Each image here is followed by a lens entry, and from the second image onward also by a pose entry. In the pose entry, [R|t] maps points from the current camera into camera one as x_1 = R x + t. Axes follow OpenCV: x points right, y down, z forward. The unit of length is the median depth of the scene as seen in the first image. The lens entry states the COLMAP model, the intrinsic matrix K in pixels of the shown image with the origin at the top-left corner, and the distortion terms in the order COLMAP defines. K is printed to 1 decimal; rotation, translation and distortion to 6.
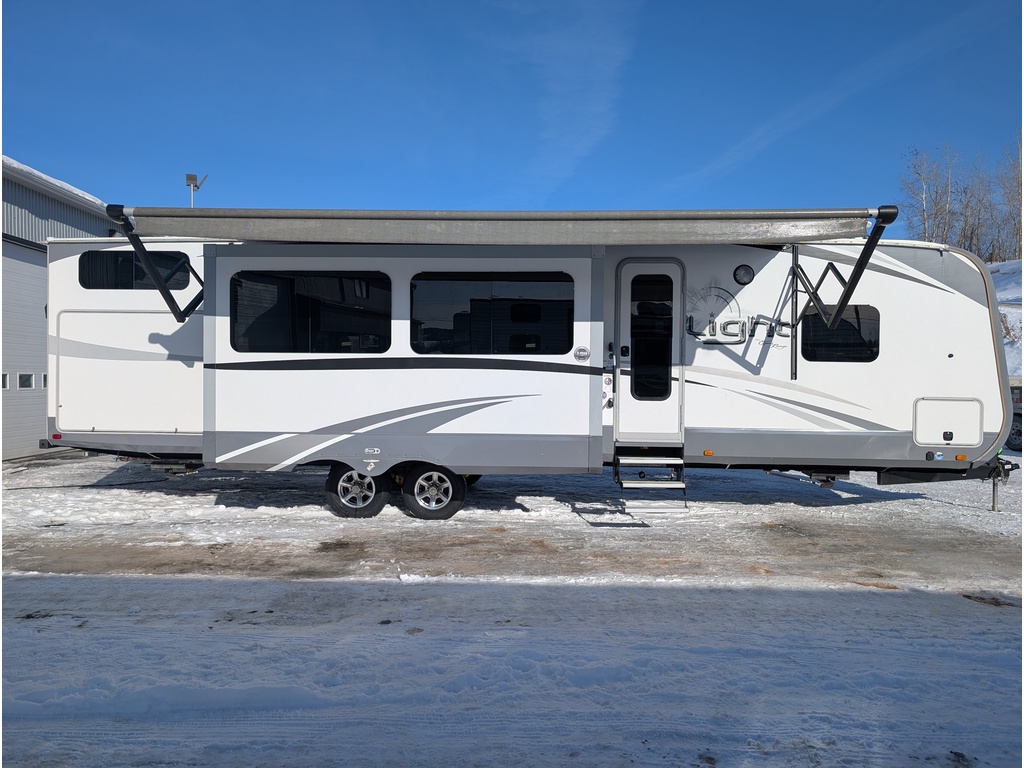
lens RADIAL K [[709.3, 0, 494.1], [0, 709.3, 387.1], [0, 0, 1]] dist [0.006554, -0.002231]
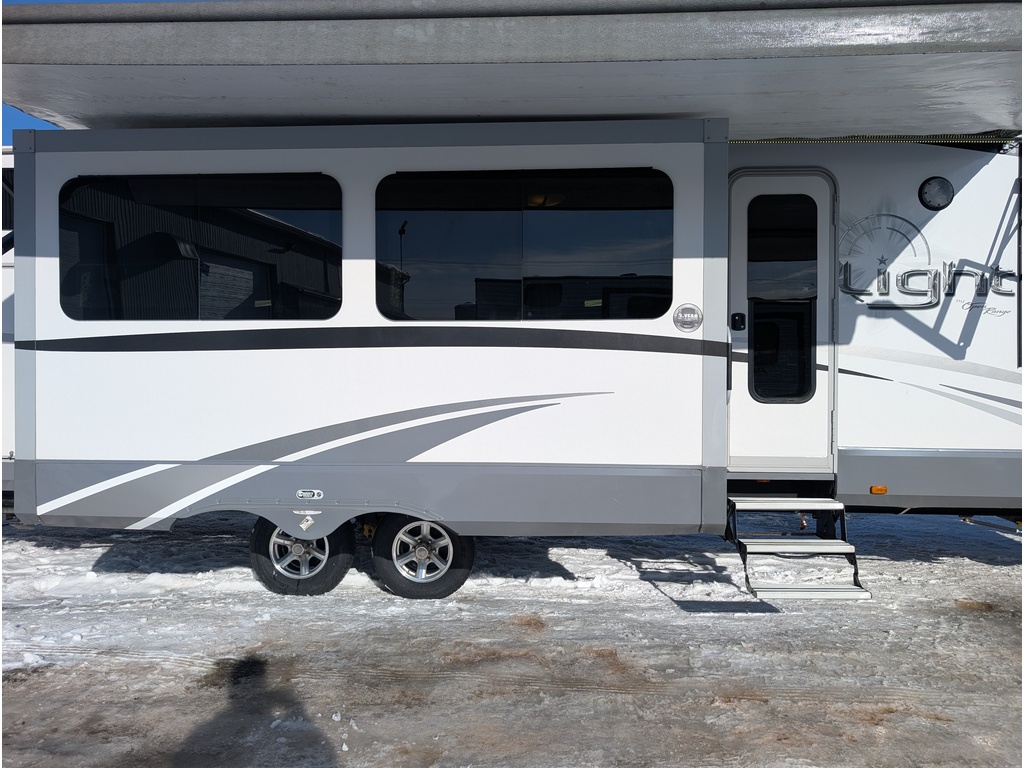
lens RADIAL K [[709.3, 0, 494.1], [0, 709.3, 387.1], [0, 0, 1]] dist [0.006554, -0.002231]
pose [[0.999984, -0.005093, -0.002416, -0.022224], [0.005060, 0.999900, -0.013205, 0.012120], [0.002483, 0.013192, 0.999910, 0.397513]]
